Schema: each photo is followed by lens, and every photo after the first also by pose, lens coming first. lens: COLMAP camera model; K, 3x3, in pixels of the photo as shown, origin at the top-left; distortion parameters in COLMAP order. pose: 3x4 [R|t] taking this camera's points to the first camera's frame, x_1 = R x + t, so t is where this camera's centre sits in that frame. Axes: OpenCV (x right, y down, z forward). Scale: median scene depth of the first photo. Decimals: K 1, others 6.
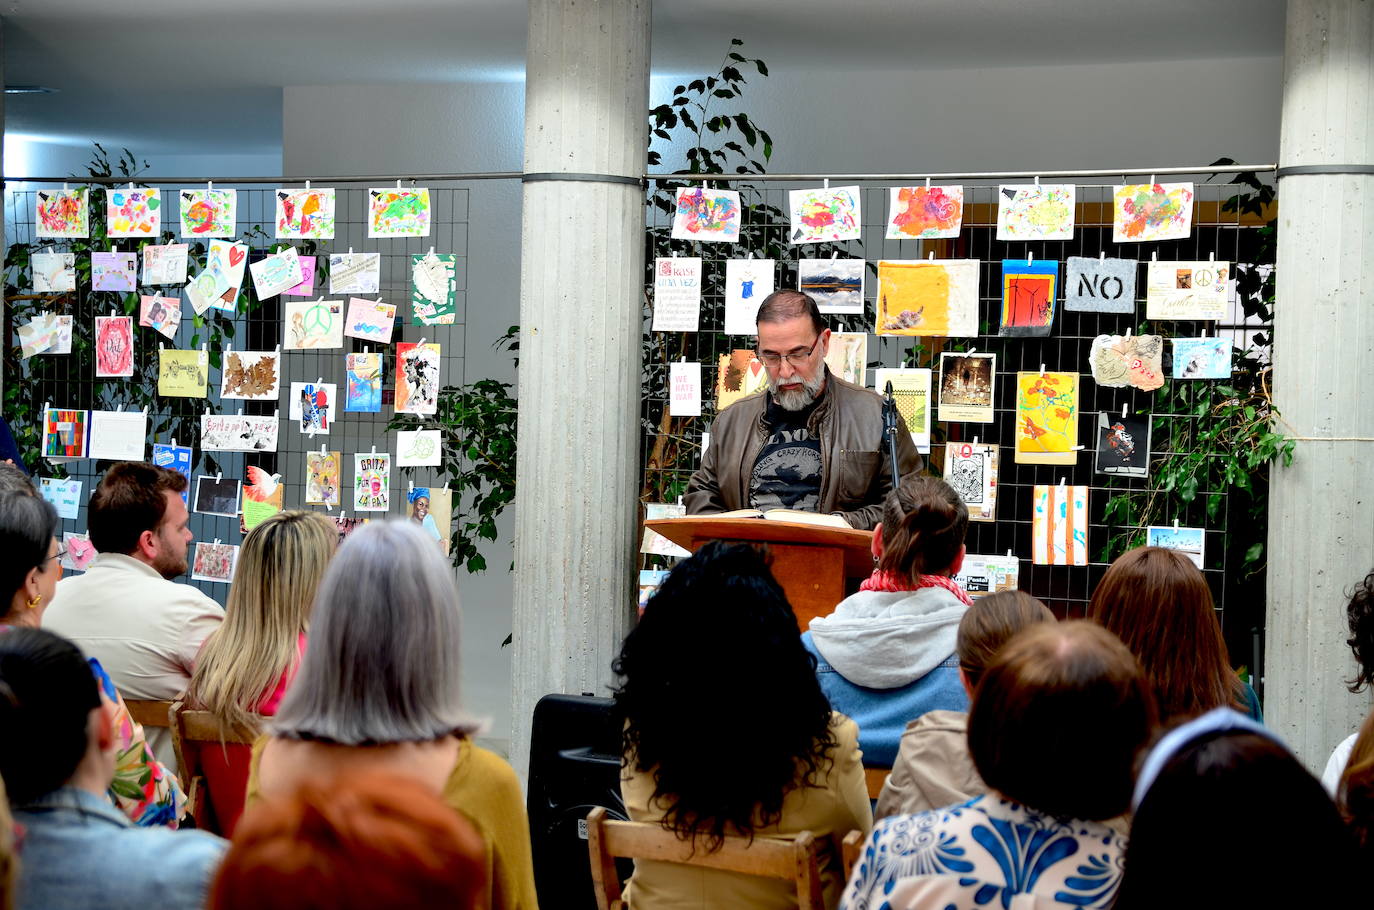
lens RADIAL K [[2763.0, 0, 675.0], [0, 2763.0, 479.2], [0, 0, 1]] dist [0.189130, -0.067824]
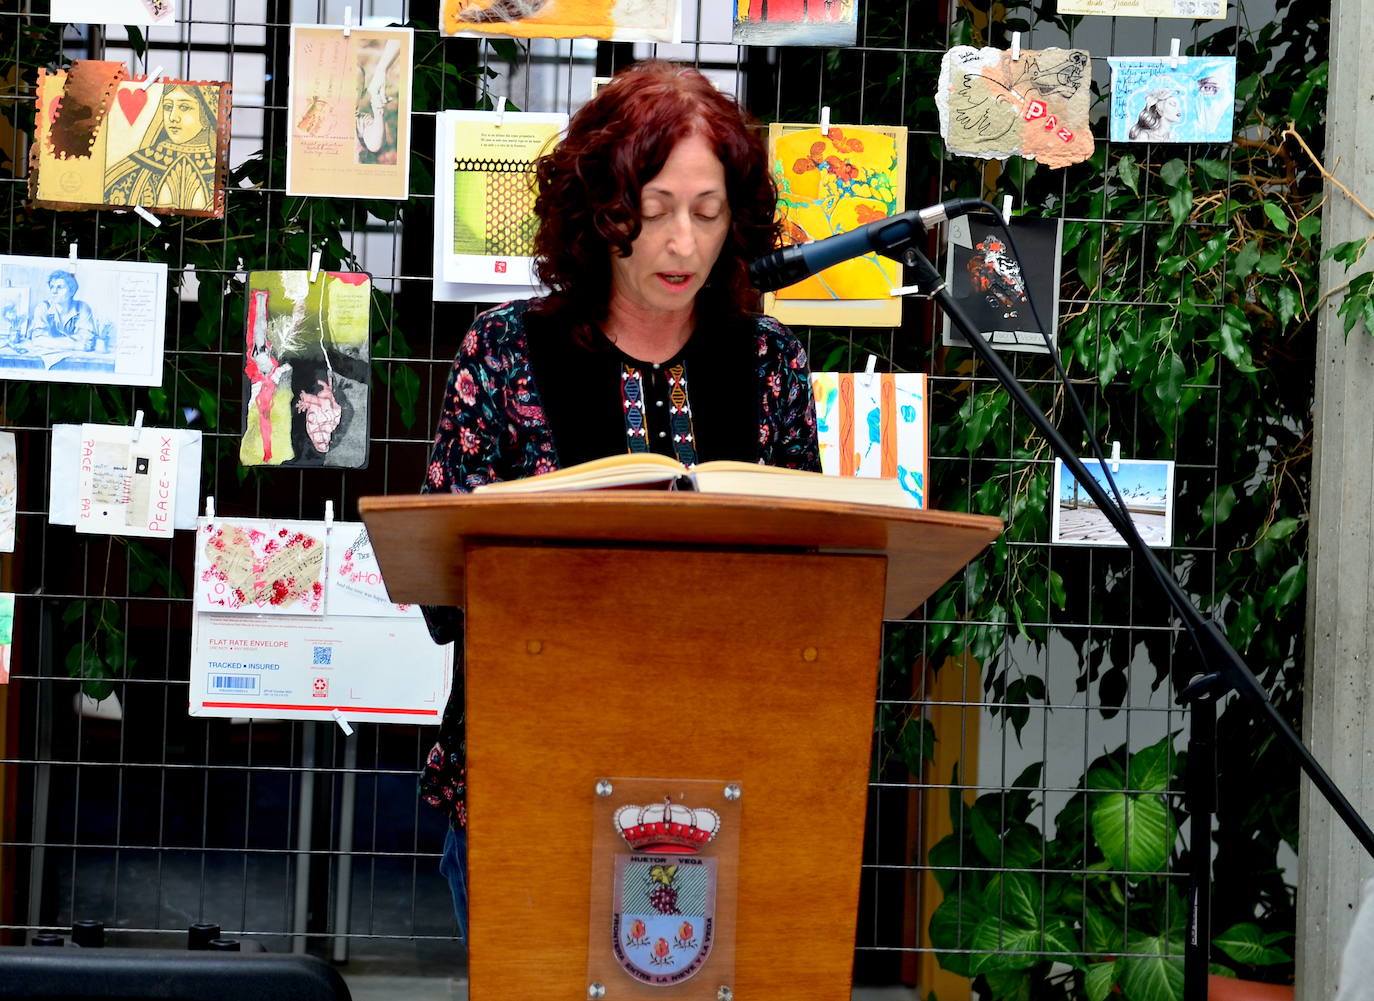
lens RADIAL K [[3994.6, 0, 559.1], [0, 3994.6, 383.6], [0, 0, 1]] dist [0.172856, 0.158447]
pose [[0.865491, -0.018739, 0.500575, -0.229928], [0.005116, 0.999579, 0.028573, -0.014667], [-0.500899, -0.022168, 0.865222, 0.439737]]
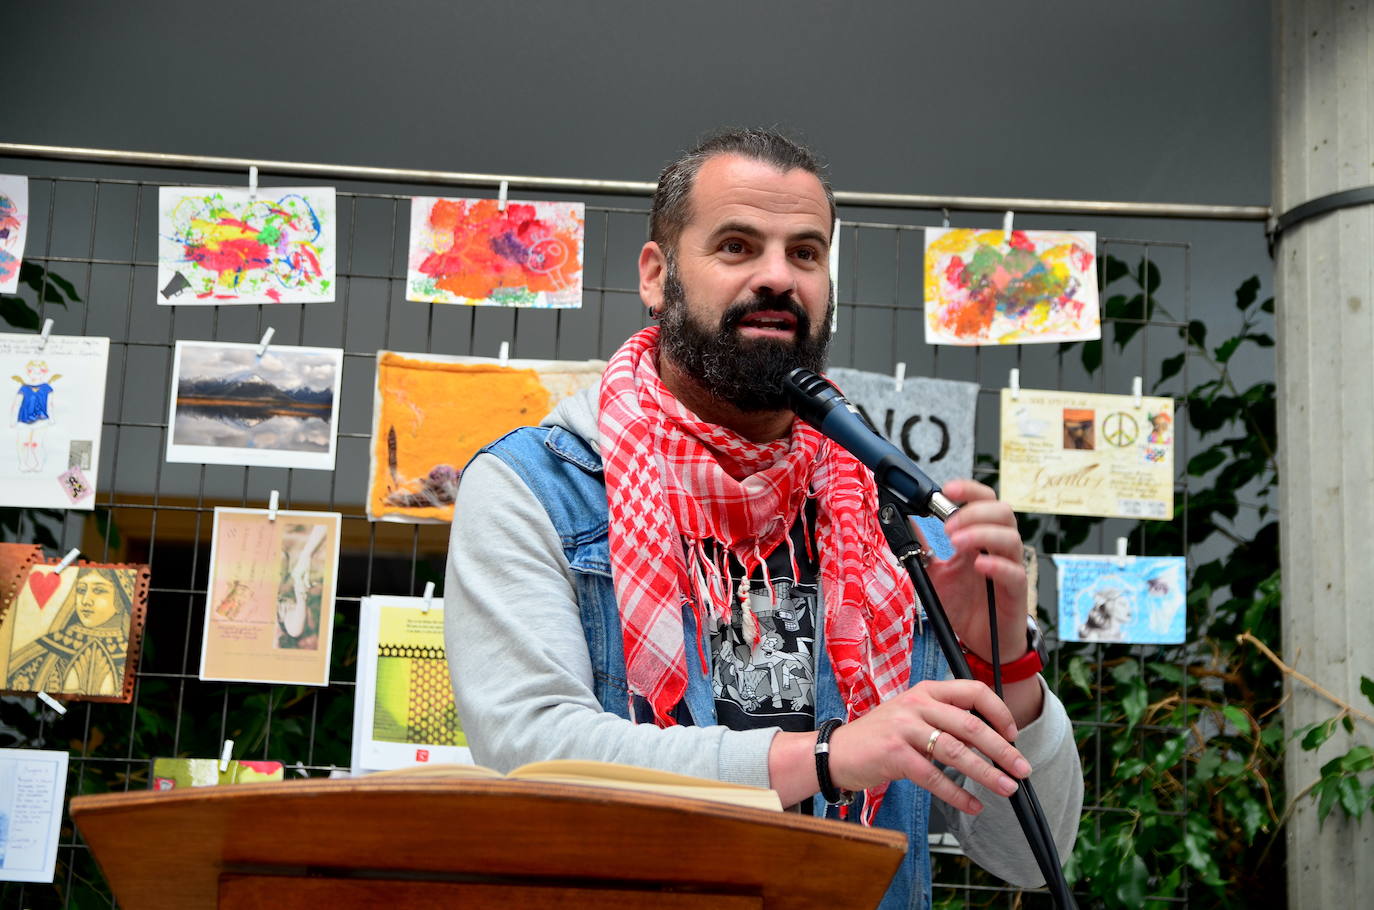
lens RADIAL K [[2712.1, 0, 679.4], [0, 2712.1, 479.4], [0, 0, 1]] dist [0.142543, 0.334862]
pose [[0.873846, 0.123295, 0.470310, -0.083994], [-0.000753, 0.967655, -0.252277, 0.048389], [-0.486202, 0.220097, 0.845674, 0.618729]]
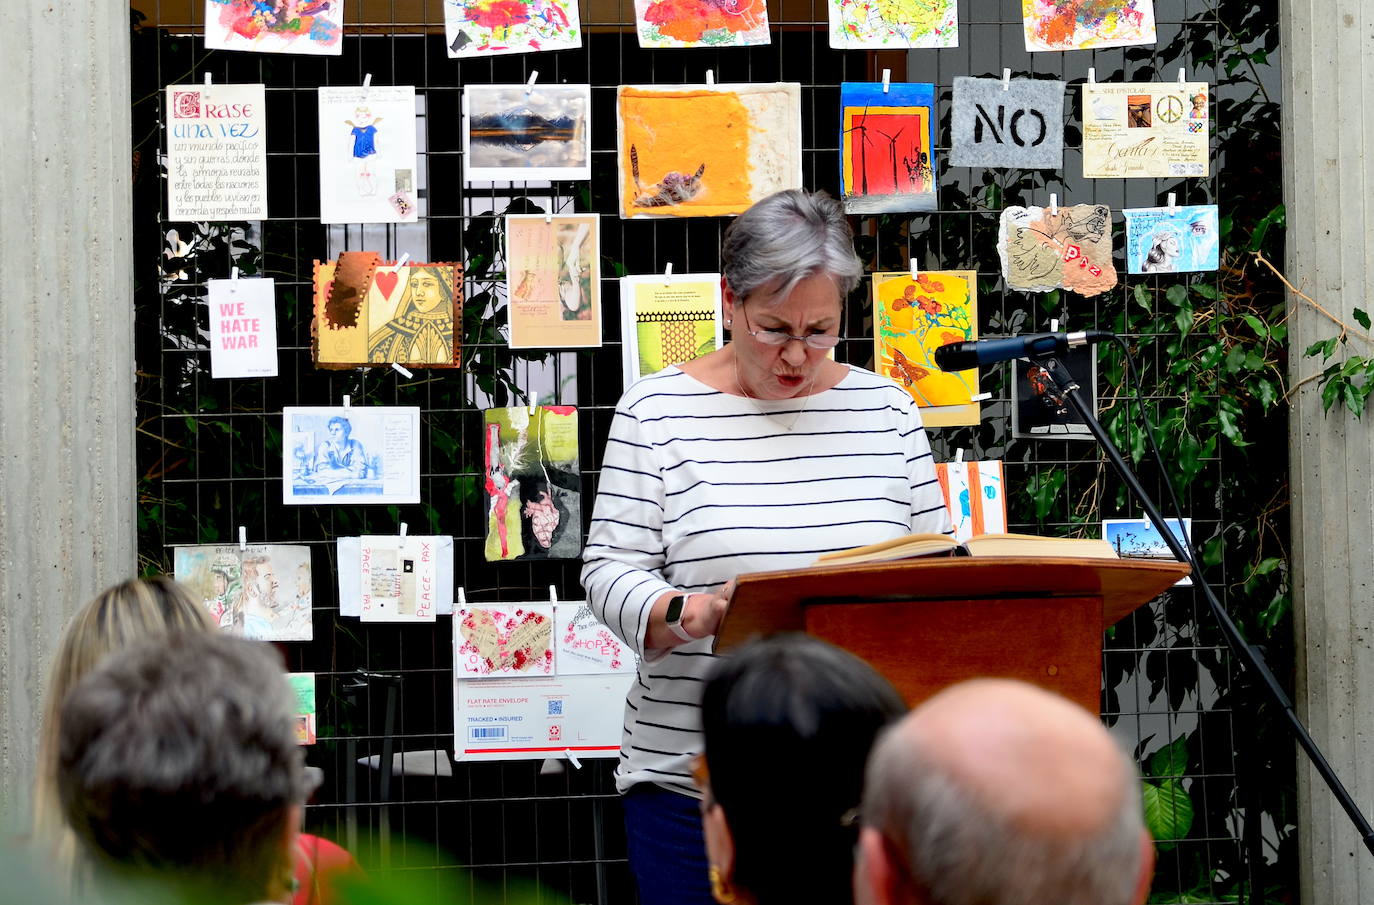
lens RADIAL K [[4082.8, 0, 510.2], [0, 4082.8, 274.4], [0, 0, 1]] dist [0.148957, 0.551074]
pose [[0.804857, -0.036376, 0.592352, -0.440471], [0.057422, 0.998210, -0.016722, -0.027753], [-0.590684, 0.047474, 0.805505, 0.341307]]
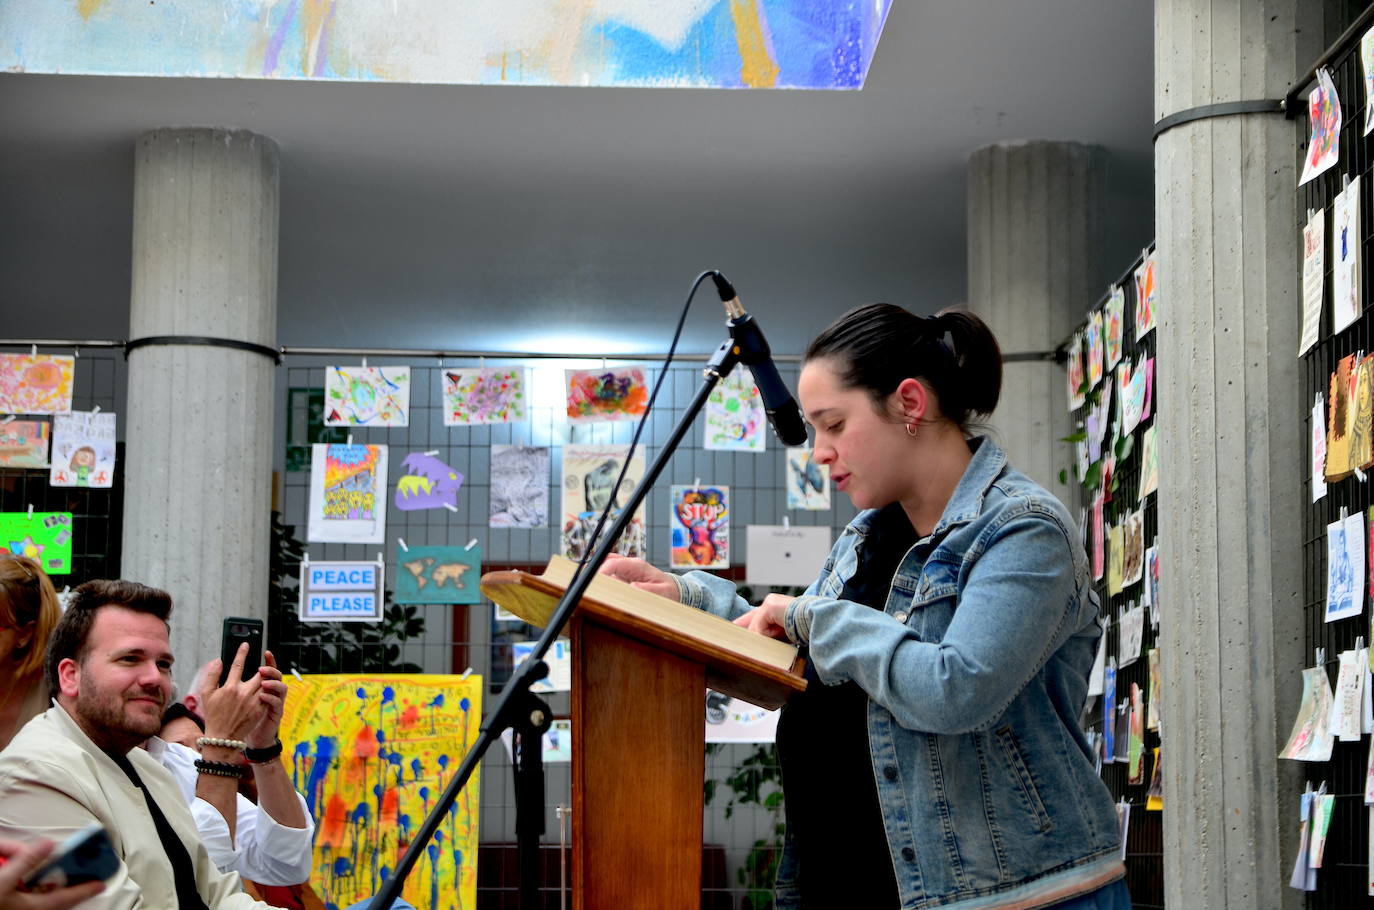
lens RADIAL K [[2763.0, 0, 675.0], [0, 2763.0, 479.2], [0, 0, 1]] dist [0.189130, -0.067824]
pose [[0.474808, -0.133947, -0.869836, 0.434333], [-0.031242, 0.985162, -0.168760, 0.071633], [0.879535, 0.107304, 0.463578, 0.660102]]
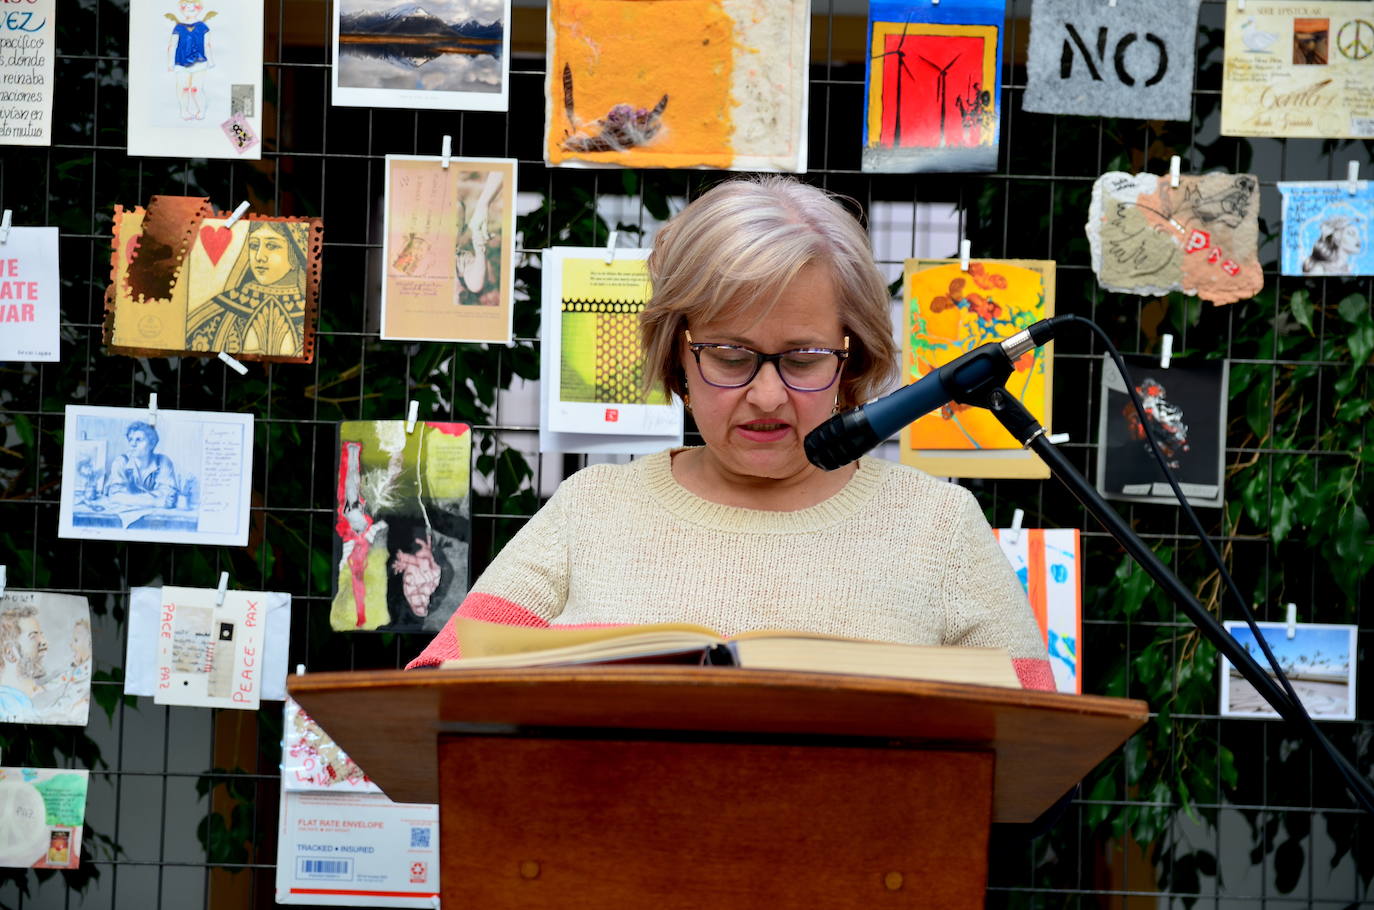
lens RADIAL K [[2763.0, 0, 675.0], [0, 2763.0, 479.2], [0, 0, 1]] dist [0.189130, -0.067824]
pose [[0.899827, -0.006618, 0.436196, -0.088242], [0.009933, 0.999937, -0.005320, -0.003418], [-0.436133, 0.009120, 0.899836, 0.625193]]
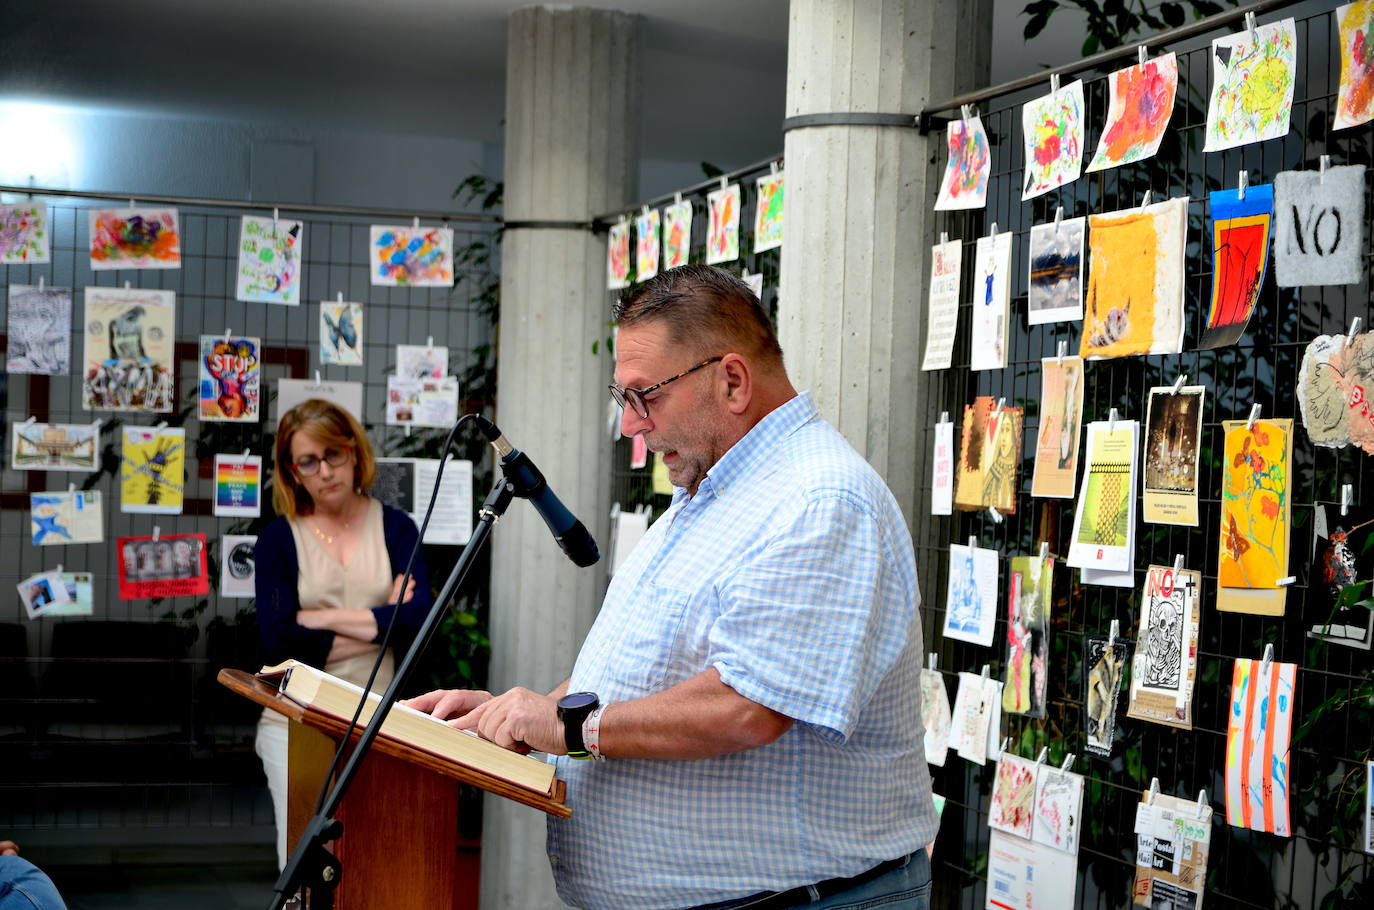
lens RADIAL K [[2763.0, 0, 675.0], [0, 2763.0, 479.2], [0, 0, 1]] dist [0.189130, -0.067824]
pose [[0.675514, -0.000086, -0.737347, 0.406889], [-0.044350, 0.998185, -0.040748, -0.004558], [0.736012, 0.060227, 0.674284, 0.590586]]
